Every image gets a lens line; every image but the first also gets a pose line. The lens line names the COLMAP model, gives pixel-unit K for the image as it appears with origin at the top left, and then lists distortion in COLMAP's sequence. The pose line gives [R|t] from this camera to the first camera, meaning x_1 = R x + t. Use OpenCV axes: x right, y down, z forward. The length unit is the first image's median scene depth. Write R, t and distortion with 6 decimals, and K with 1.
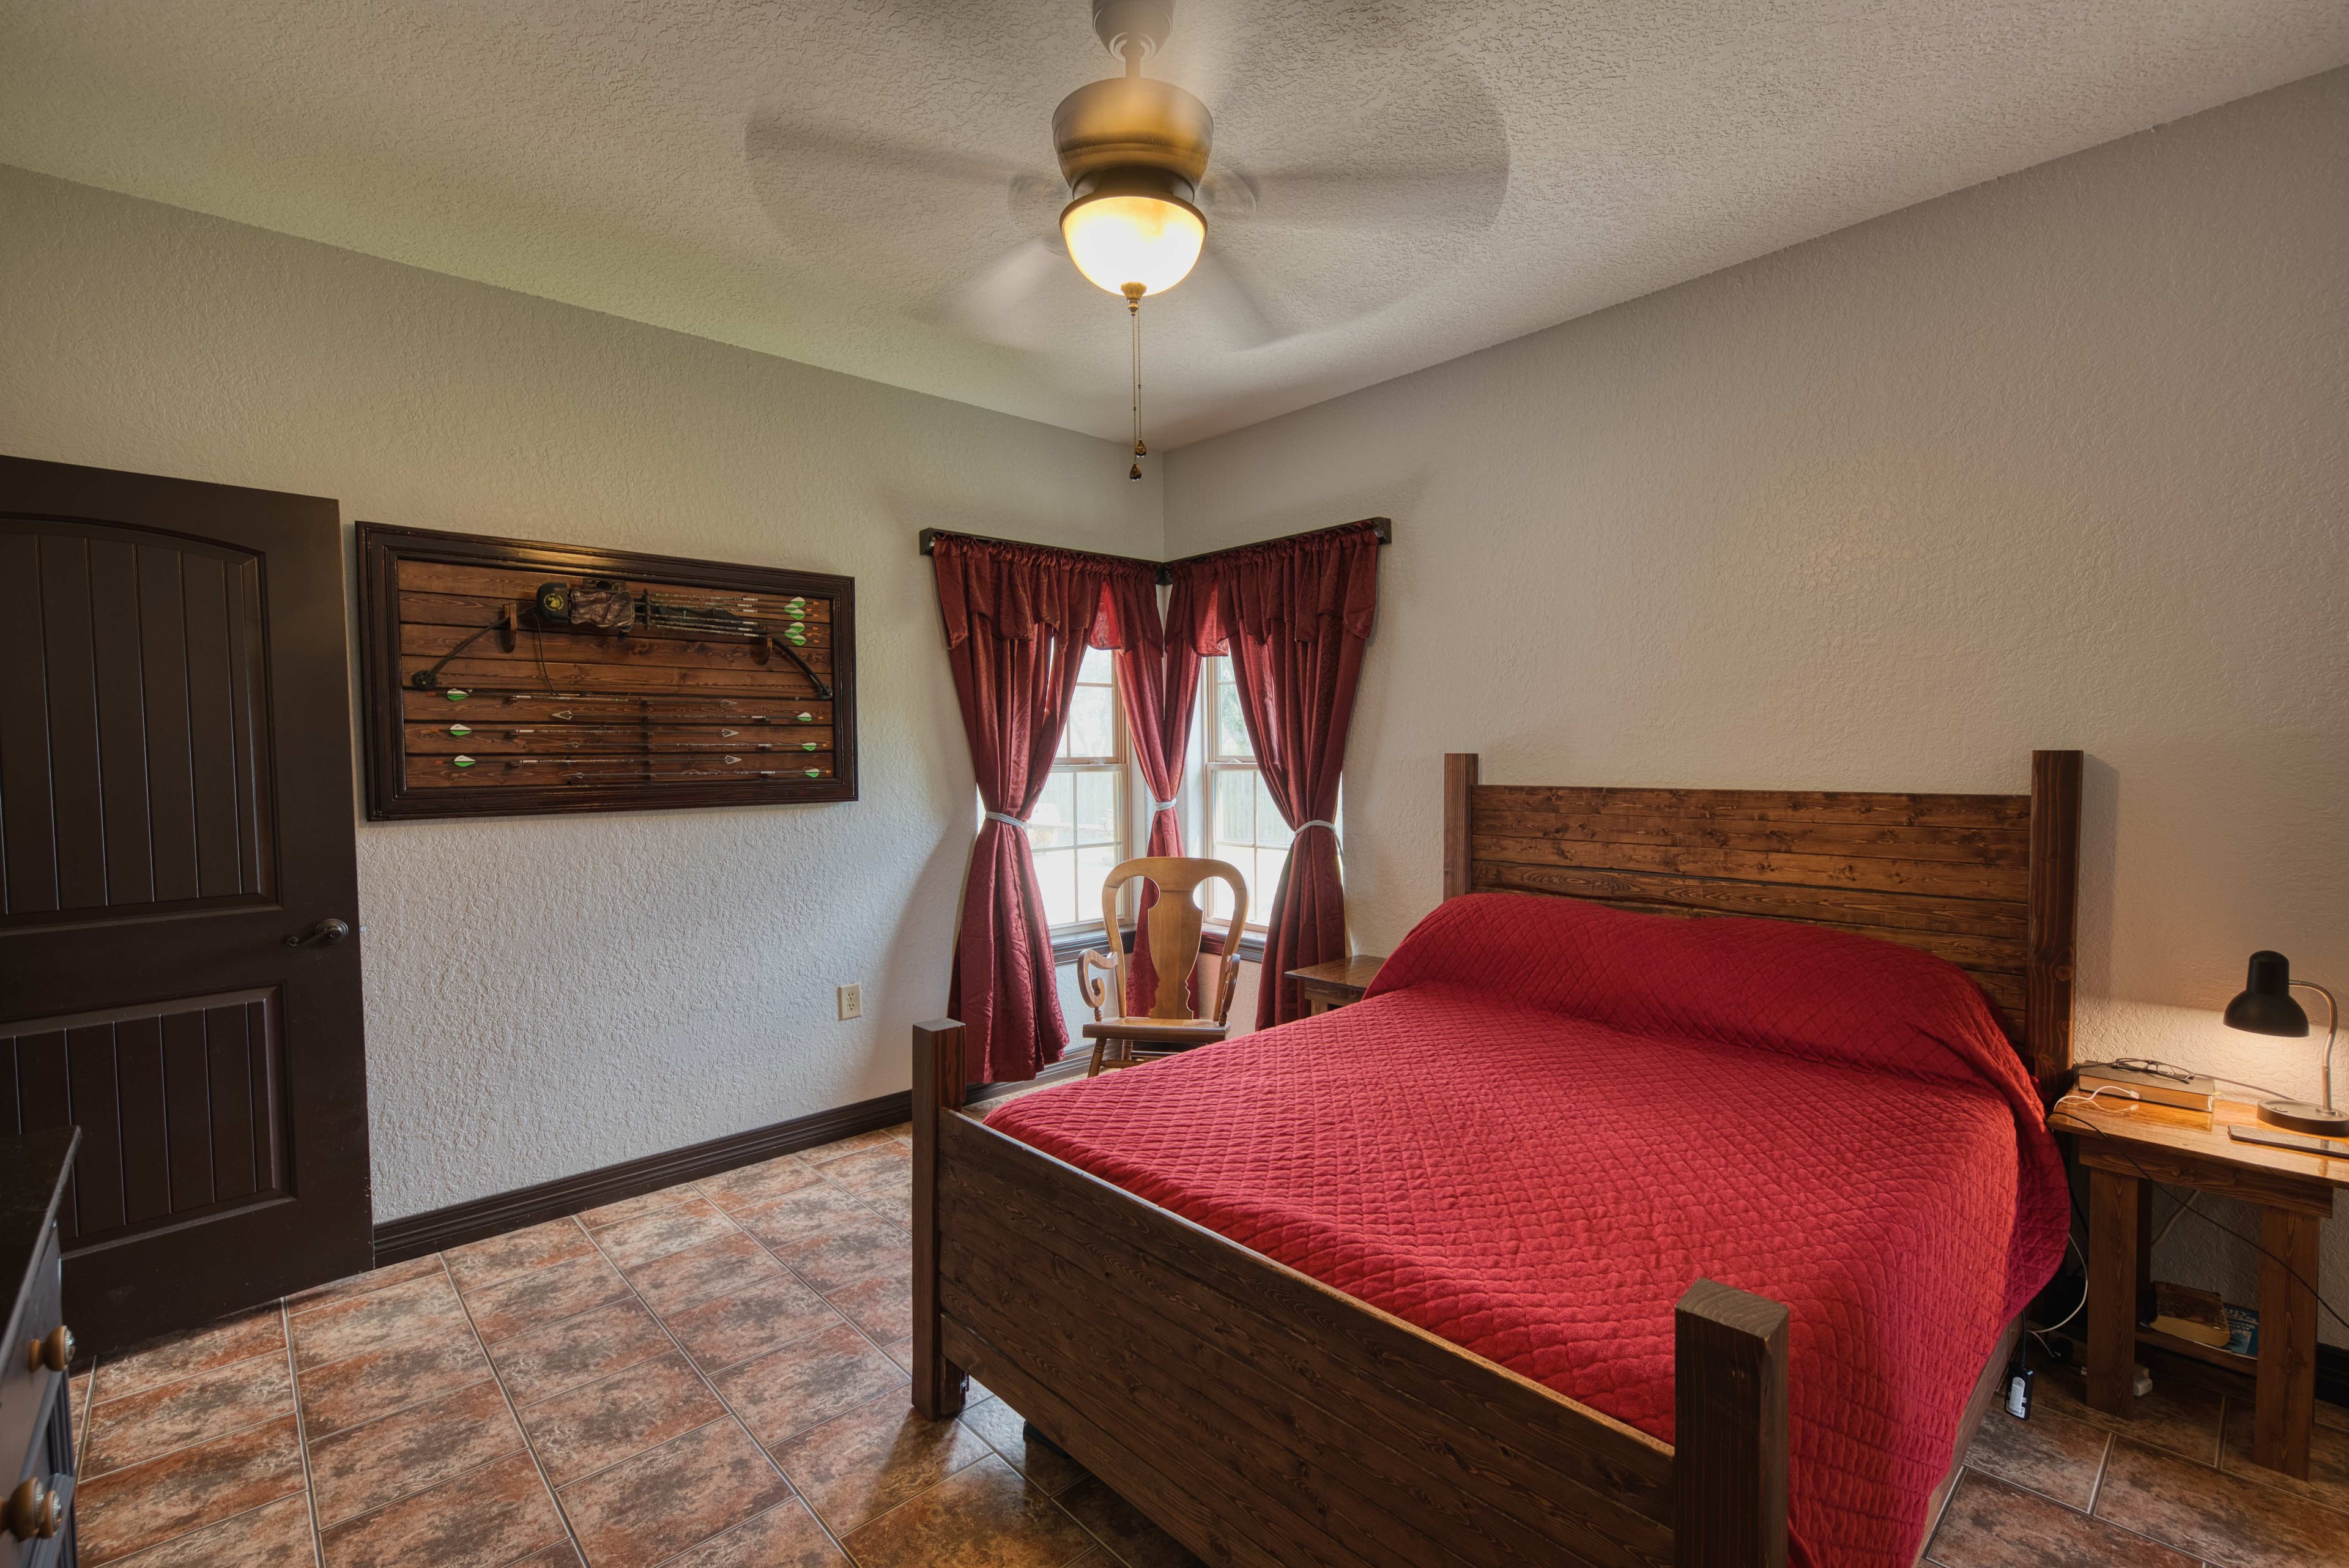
lens RADIAL K [[1057.3, 0, 1180.2], [0, 1057.3, 794.9], [0, 0, 1]] dist [-0.004391, -0.000079]
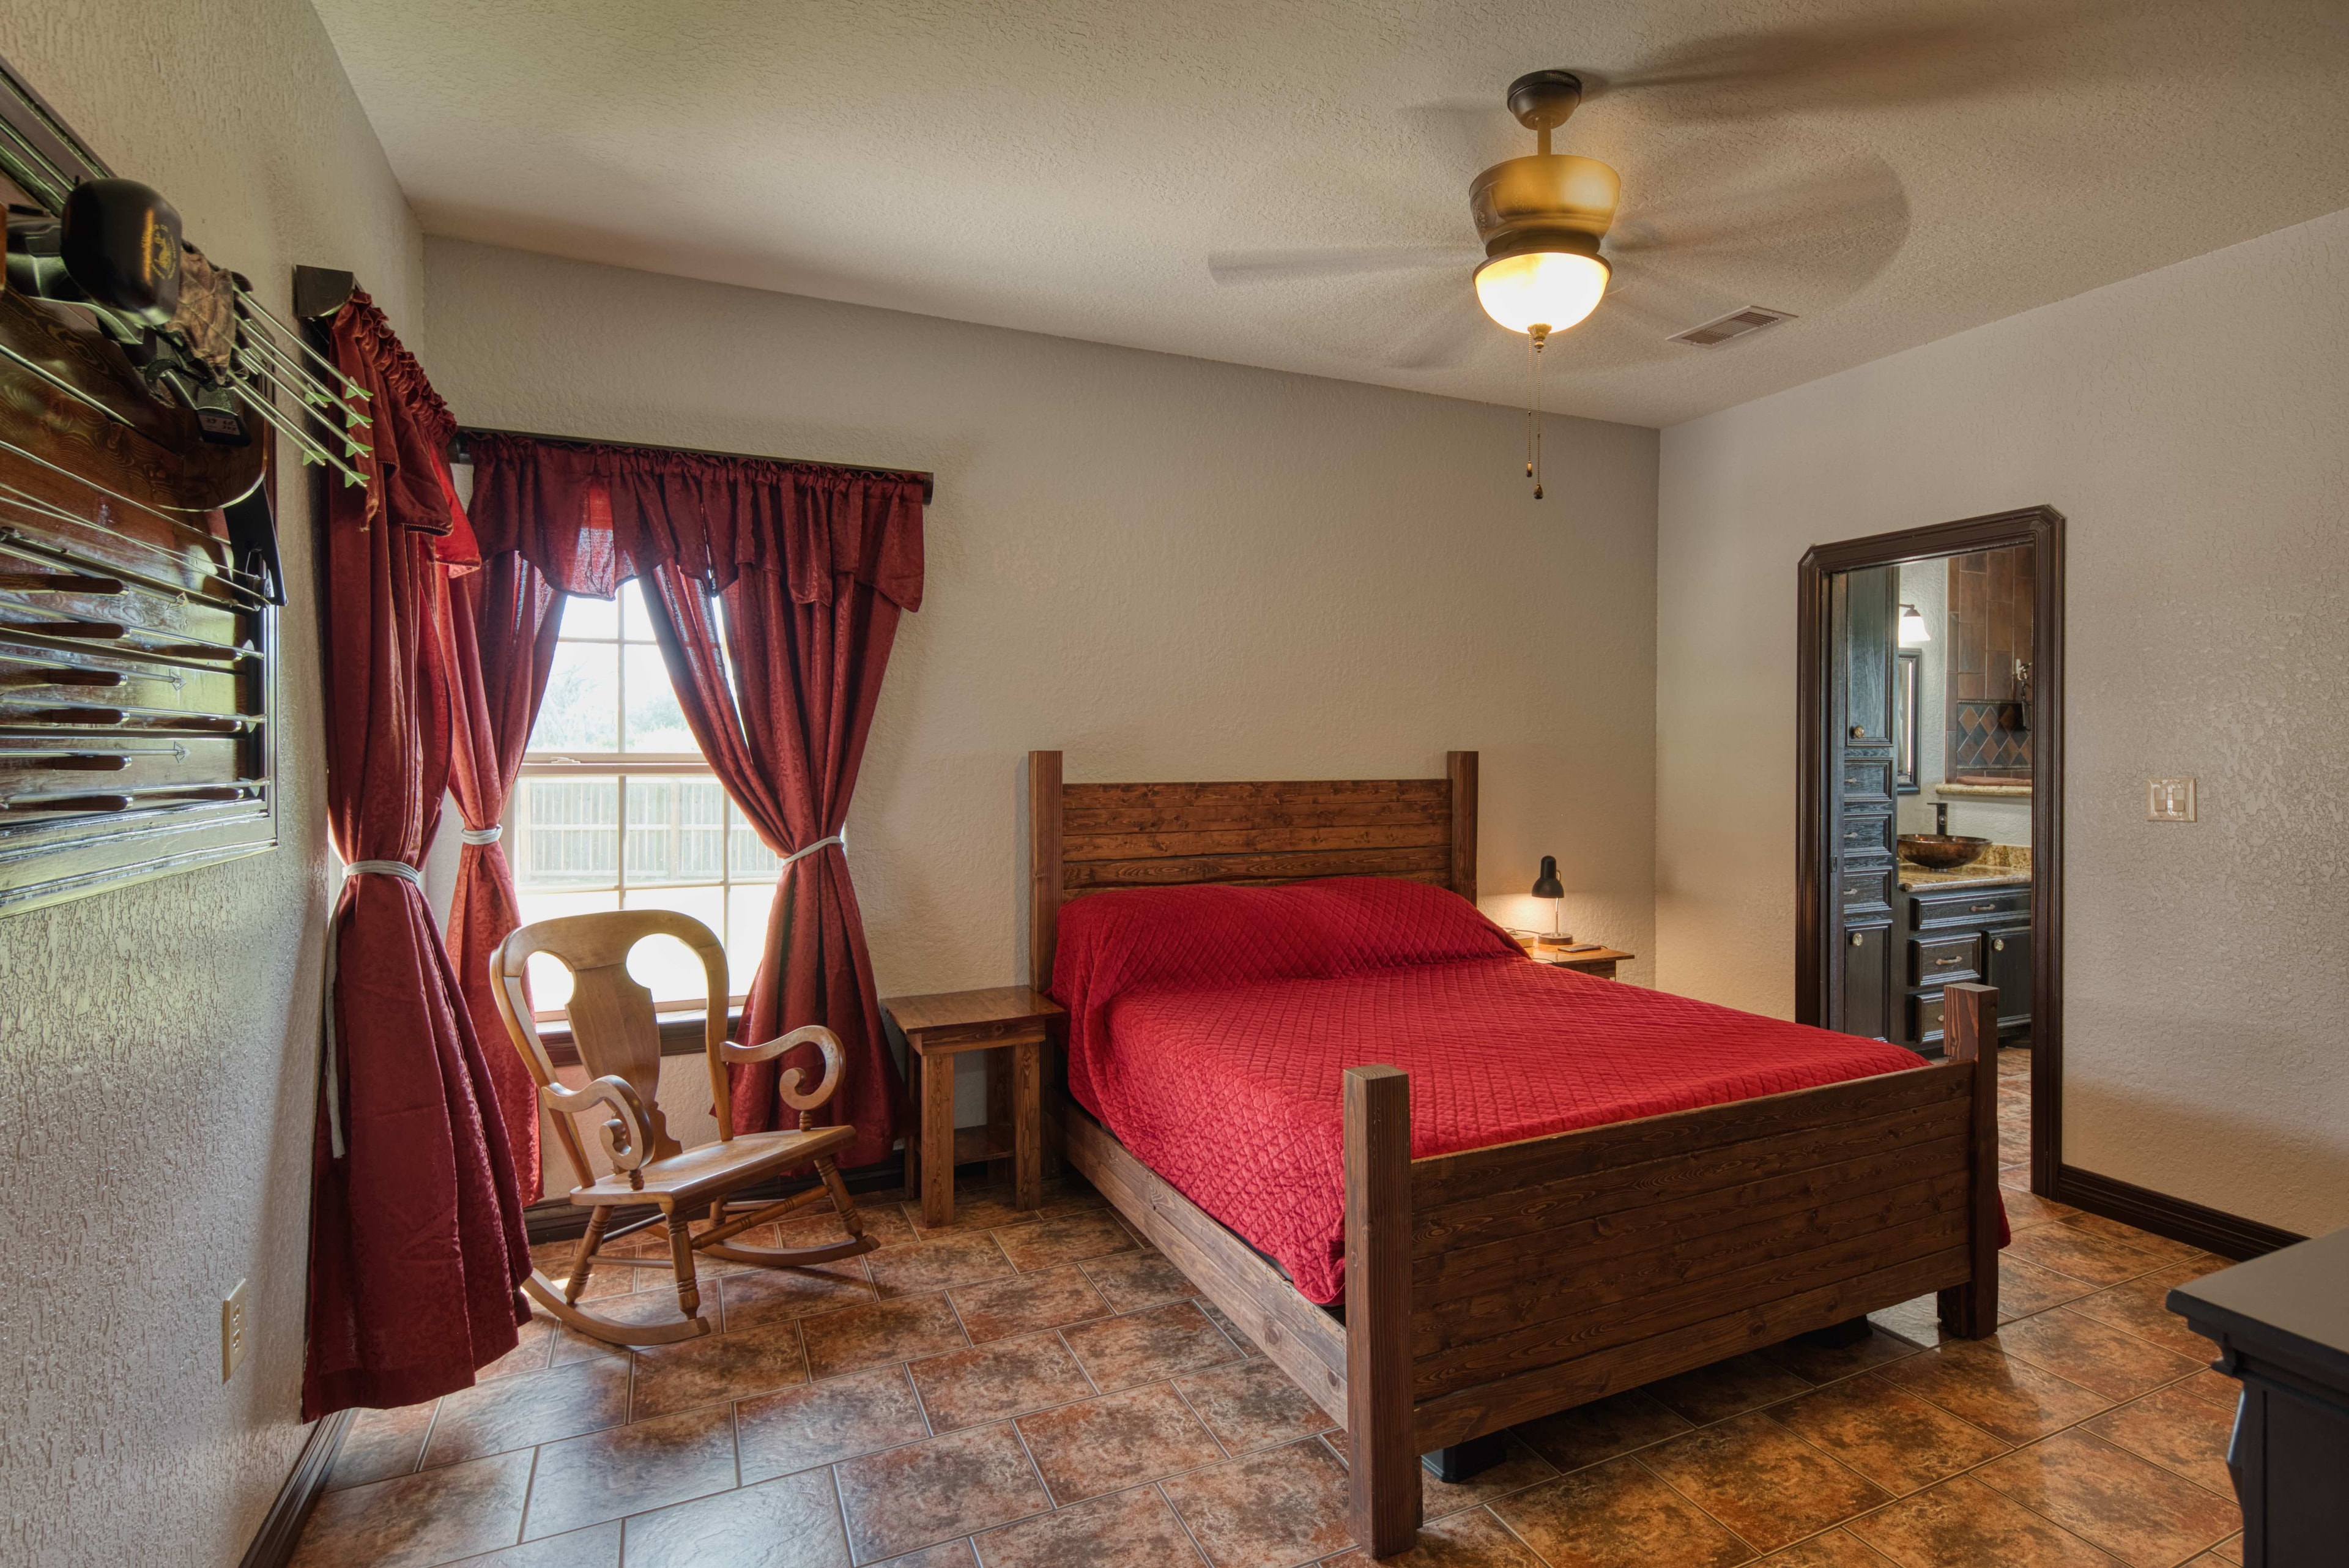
lens RADIAL K [[1057.3, 0, 1178.3], [0, 1057.3, 774.5], [0, 0, 1]] dist [-0.004391, -0.000079]
pose [[0.328285, -0.000962, 0.944578, -0.646217], [0.040481, 0.999095, -0.013051, -0.001222], [-0.943711, 0.042522, 0.328027, 0.639709]]
